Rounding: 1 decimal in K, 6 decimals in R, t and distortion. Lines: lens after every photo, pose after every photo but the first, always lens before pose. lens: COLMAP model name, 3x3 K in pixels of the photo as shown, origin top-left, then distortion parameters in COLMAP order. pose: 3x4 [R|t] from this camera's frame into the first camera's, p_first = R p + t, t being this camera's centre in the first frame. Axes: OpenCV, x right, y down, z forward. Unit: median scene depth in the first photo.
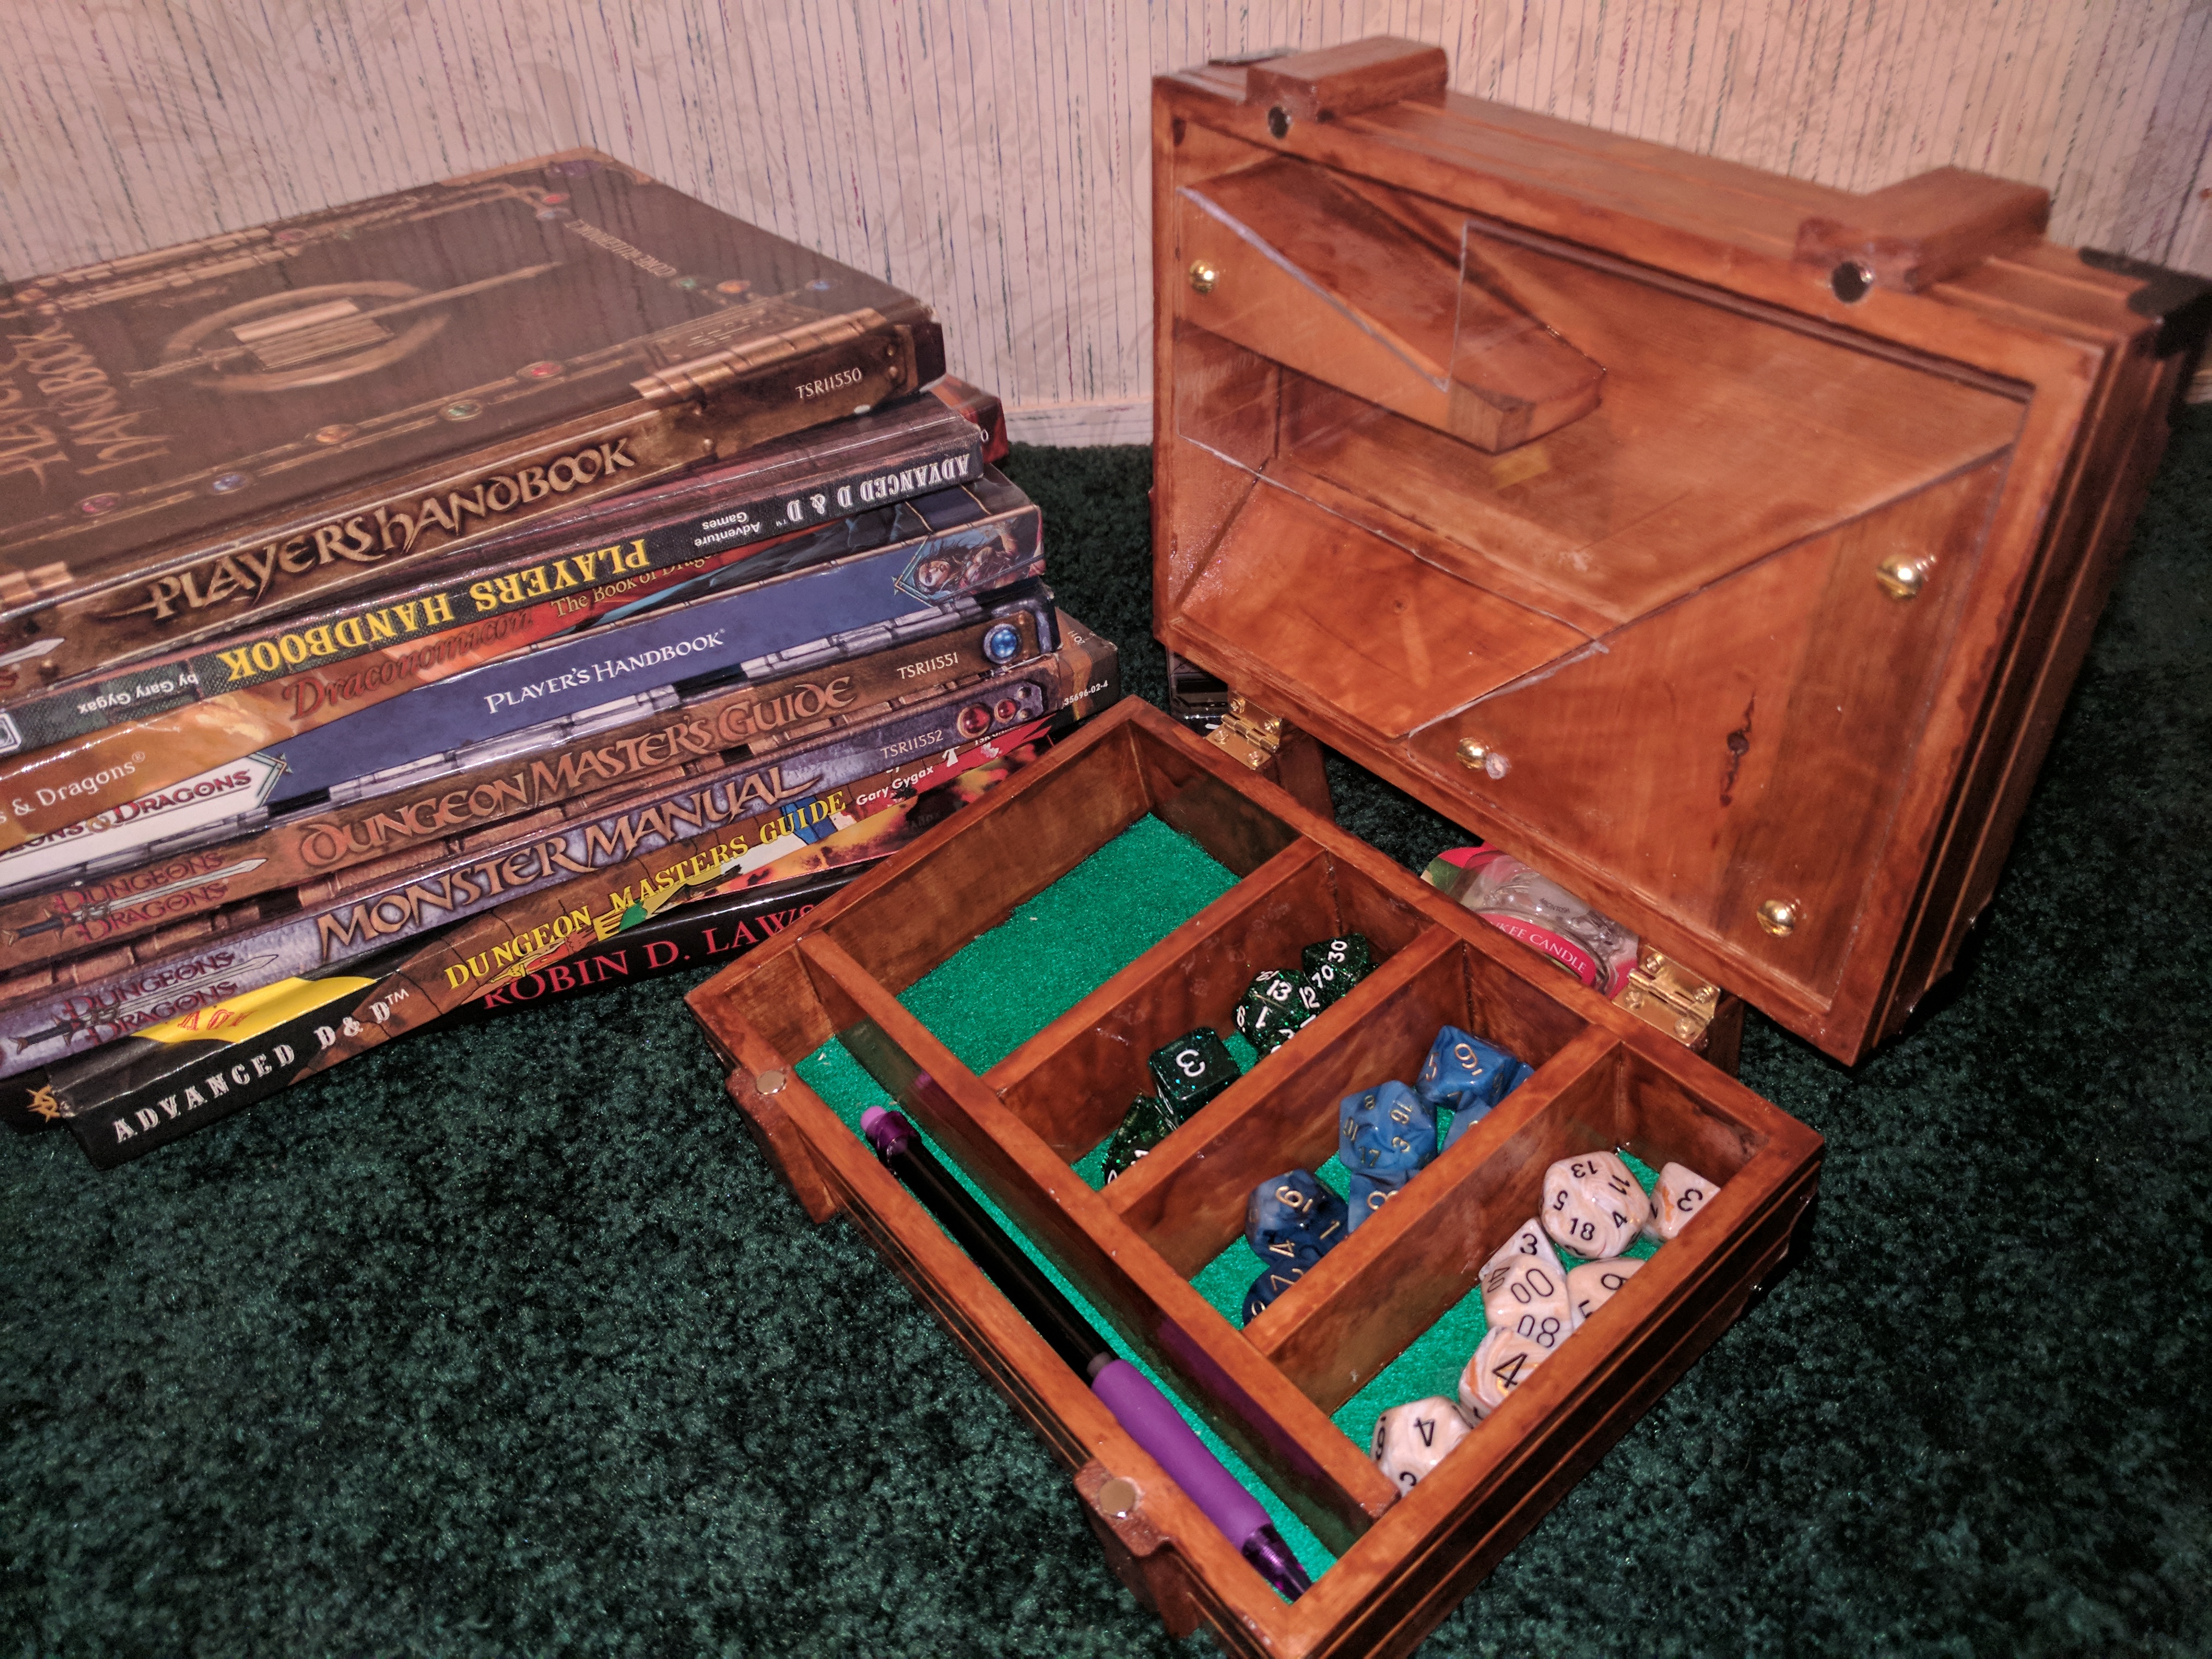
lens RADIAL K [[1614.0, 0, 1169.9], [0, 1614.0, 824.3], [0, 0, 1]] dist [-0.001070, 0.007509]
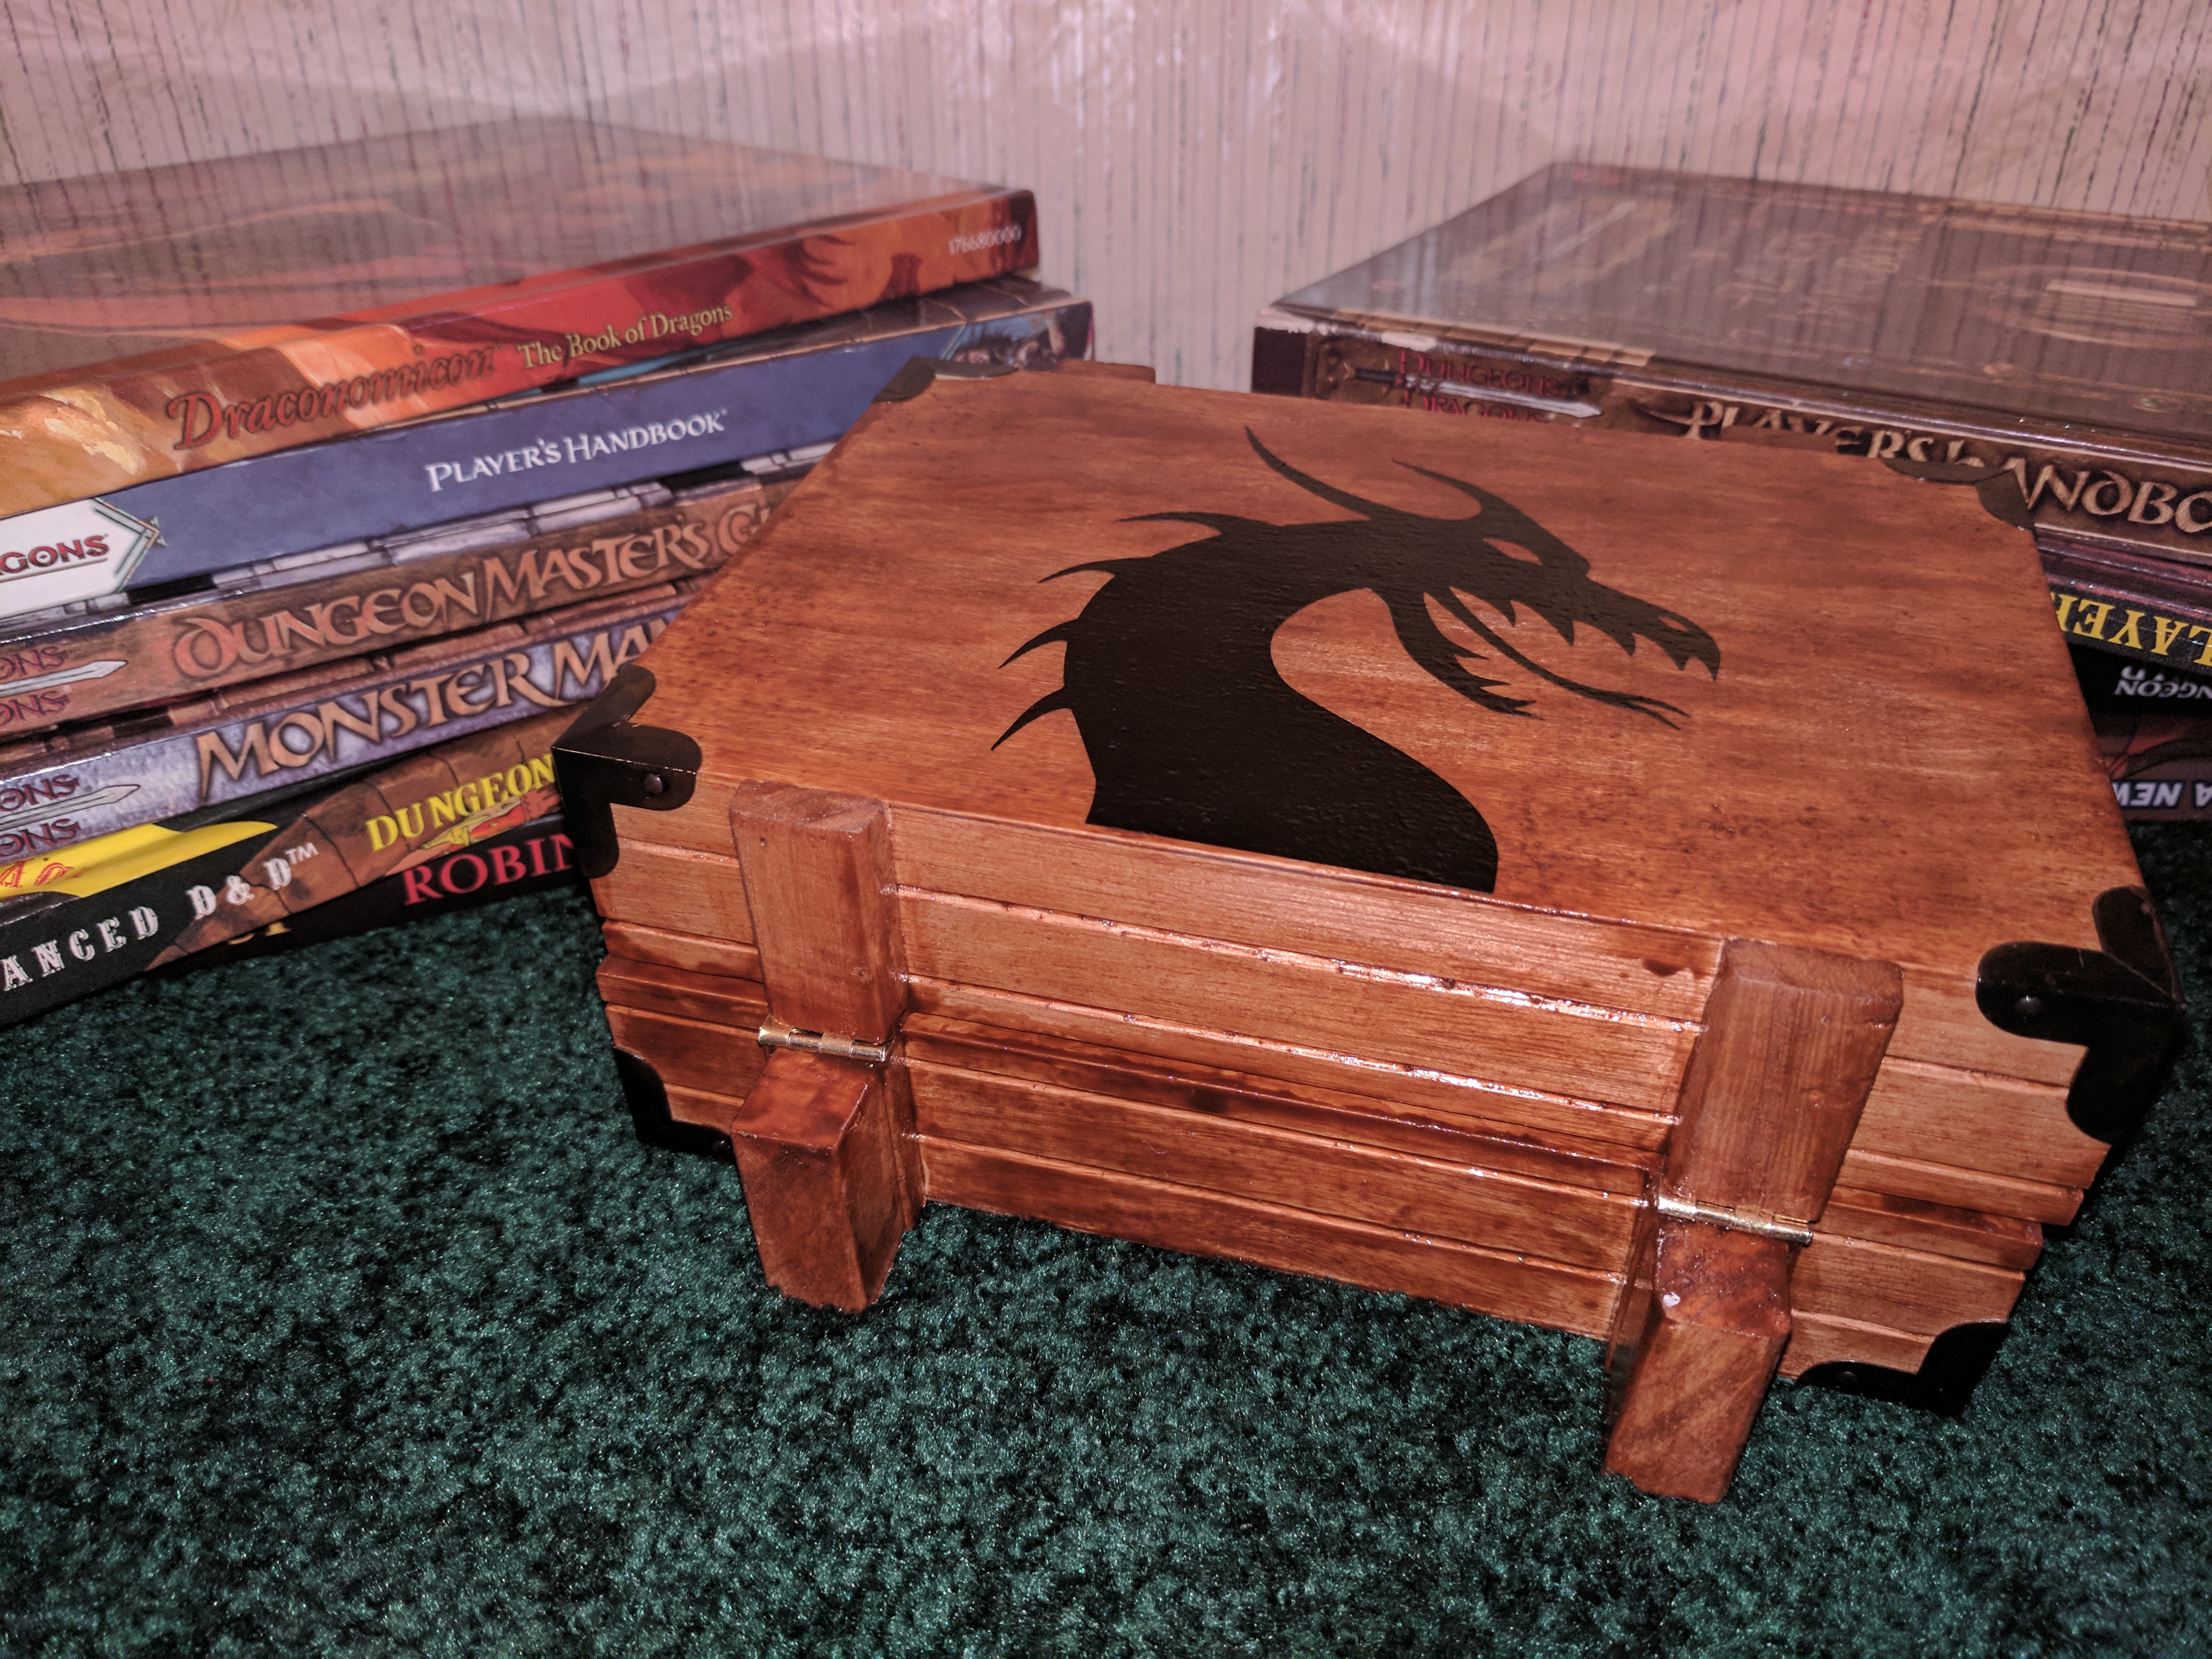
lens RADIAL K [[1640.6, 0, 1106.0], [0, 1640.6, 829.5], [0, 0, 1]] dist [0.038554, -0.012910]
pose [[0.996405, -0.026277, 0.080538, -0.166345], [0.035197, 0.993150, -0.111418, 0.191141], [-0.077058, 0.113852, 0.990505, 0.207942]]
